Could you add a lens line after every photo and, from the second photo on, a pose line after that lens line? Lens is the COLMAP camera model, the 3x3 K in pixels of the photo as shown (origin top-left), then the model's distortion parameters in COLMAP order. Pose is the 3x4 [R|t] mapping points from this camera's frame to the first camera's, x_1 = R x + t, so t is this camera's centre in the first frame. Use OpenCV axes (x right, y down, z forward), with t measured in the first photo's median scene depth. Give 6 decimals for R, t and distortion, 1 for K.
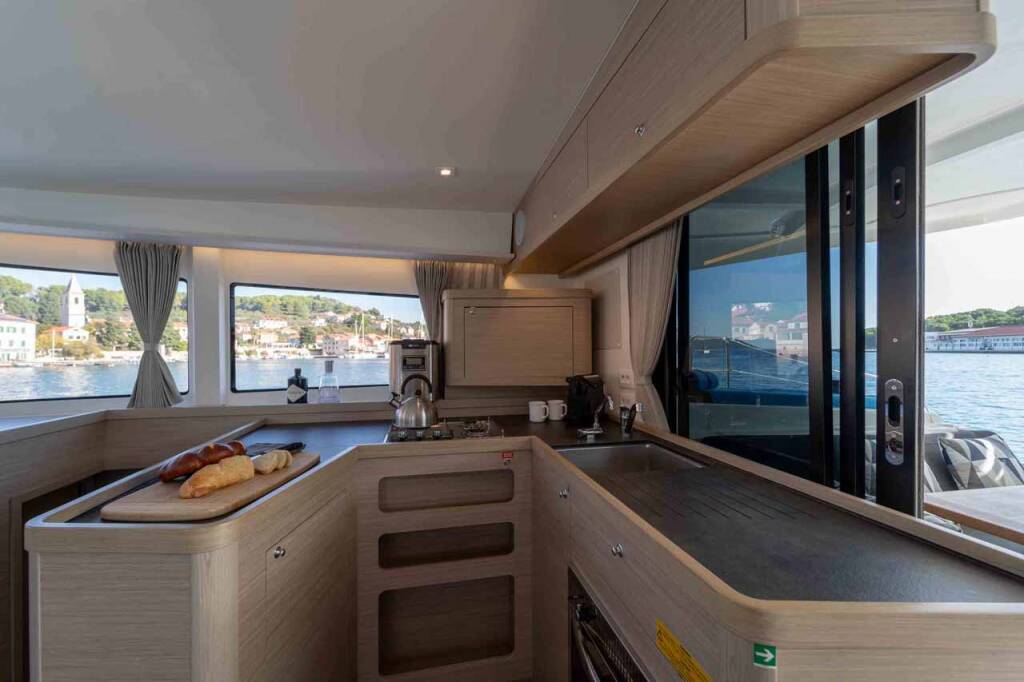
lens RADIAL K [[419.6, 0, 511.3], [0, 419.6, 345.8], [0, 0, 1]] dist [0.003802, 0.000252]
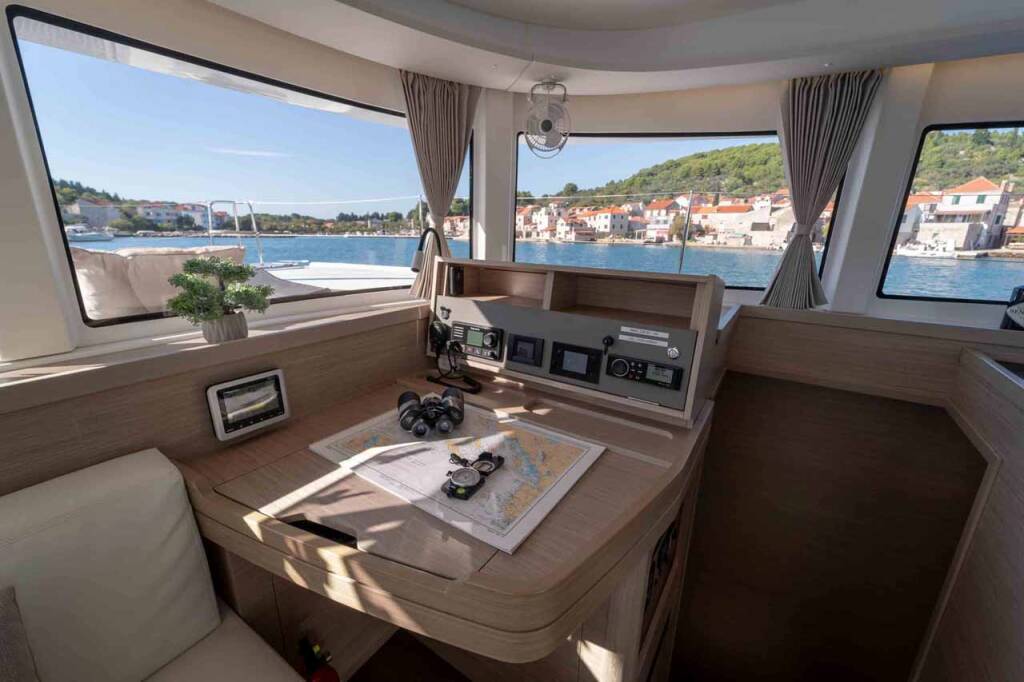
lens RADIAL K [[404.5, 0, 511.1], [0, 404.5, 358.3], [0, 0, 1]] dist [0.000996, 0.000027]
pose [[0.690411, 0.231735, -0.685297, -0.617868], [-0.012313, 0.950932, 0.309156, 0.004773], [0.723312, -0.205007, 0.659387, 0.071965]]
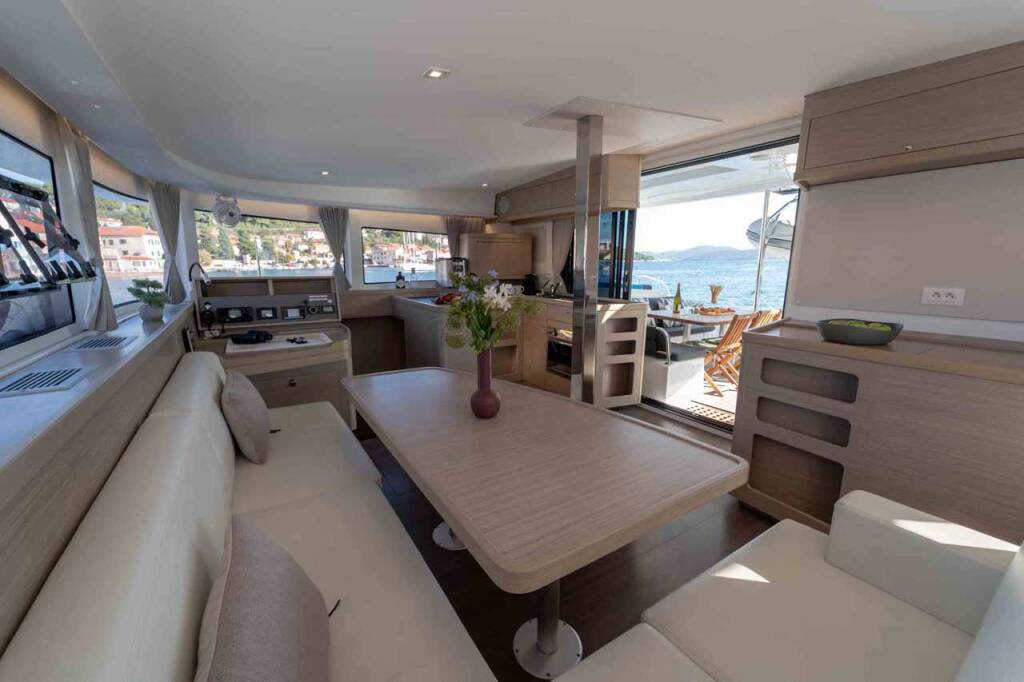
lens RADIAL K [[419.6, 0, 511.3], [0, 419.6, 345.8], [0, 0, 1]] dist [0.003802, 0.000252]
pose [[0.940599, -0.063914, 0.333449, -0.713457], [-0.006977, 0.978275, 0.207194, -0.020531], [-0.339448, -0.197213, 0.919719, -1.150105]]
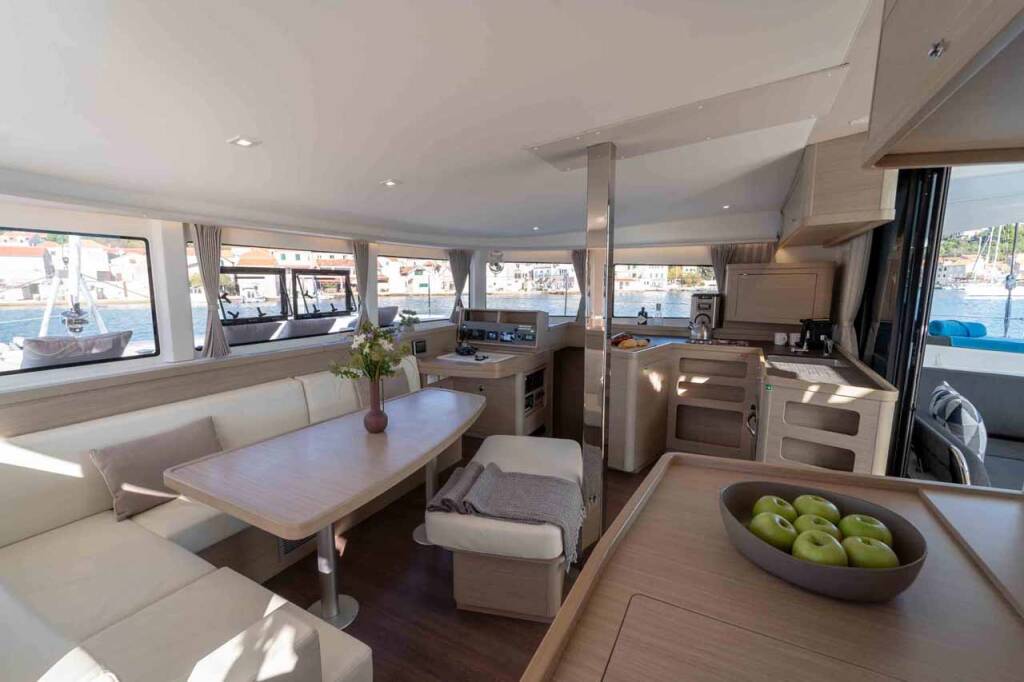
lens RADIAL K [[419.6, 0, 511.3], [0, 419.6, 345.8], [0, 0, 1]] dist [0.003802, 0.000252]
pose [[0.754657, 0.099102, -0.648592, 0.334722], [0.006963, 0.987262, 0.158951, -0.088032], [0.656083, -0.124470, 0.744354, -0.930737]]
